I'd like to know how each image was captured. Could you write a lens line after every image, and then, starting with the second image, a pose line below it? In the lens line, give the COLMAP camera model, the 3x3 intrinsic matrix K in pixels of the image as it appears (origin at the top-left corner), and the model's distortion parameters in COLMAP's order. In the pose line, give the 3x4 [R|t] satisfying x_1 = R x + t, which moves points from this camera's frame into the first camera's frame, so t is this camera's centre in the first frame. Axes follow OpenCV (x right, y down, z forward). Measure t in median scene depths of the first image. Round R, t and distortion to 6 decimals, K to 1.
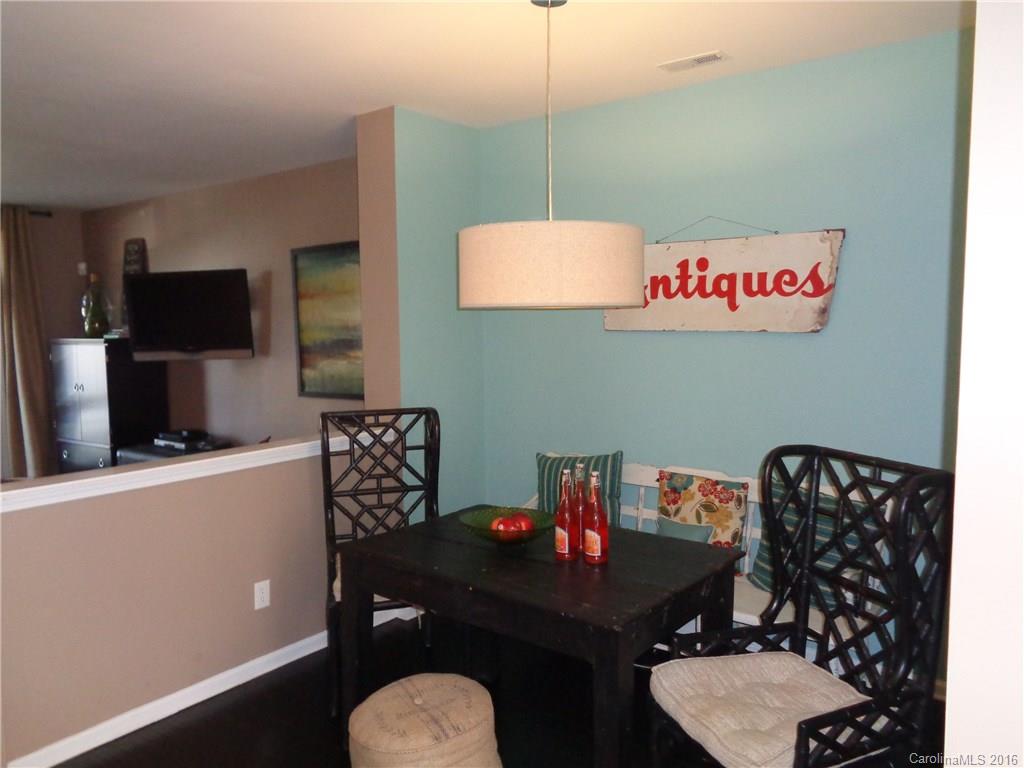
lens RADIAL K [[767.2, 0, 512.0], [0, 767.2, 384.0], [0, 0, 1]] dist [-0.001657, 0.007941]
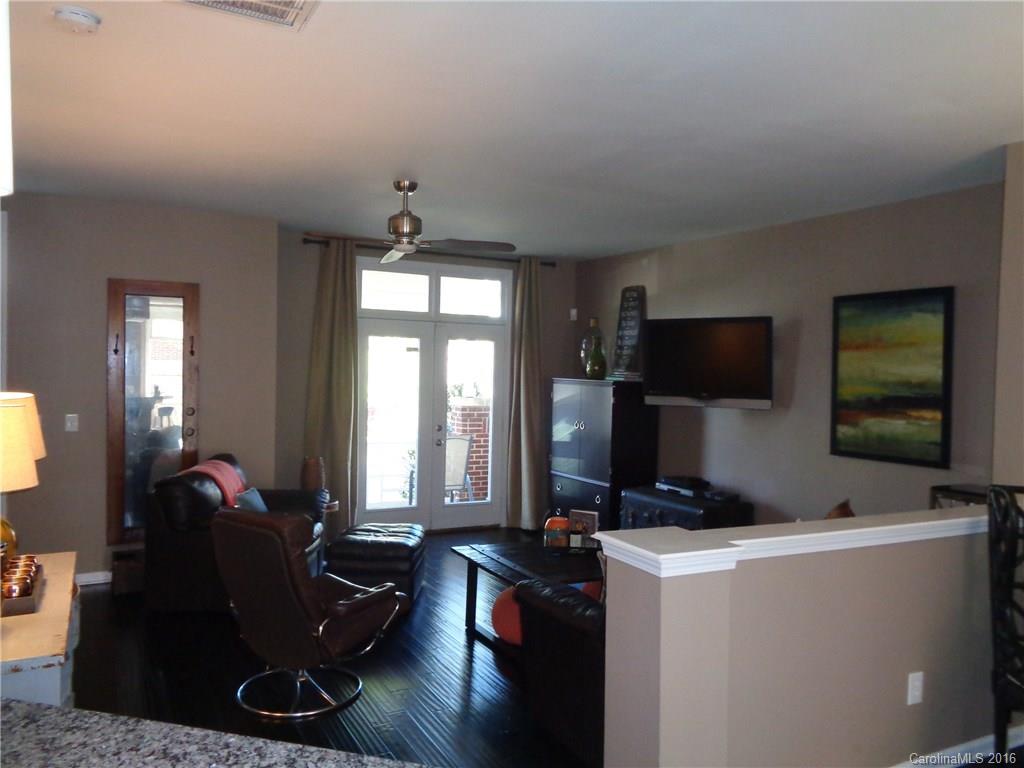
lens RADIAL K [[767.2, 0, 512.0], [0, 767.2, 384.0], [0, 0, 1]] dist [-0.001657, 0.007941]
pose [[0.906738, 0.051997, -0.418477, -0.248171], [-0.077317, 0.996045, -0.043766, 0.001820], [0.414546, 0.072040, 0.907172, -0.006035]]
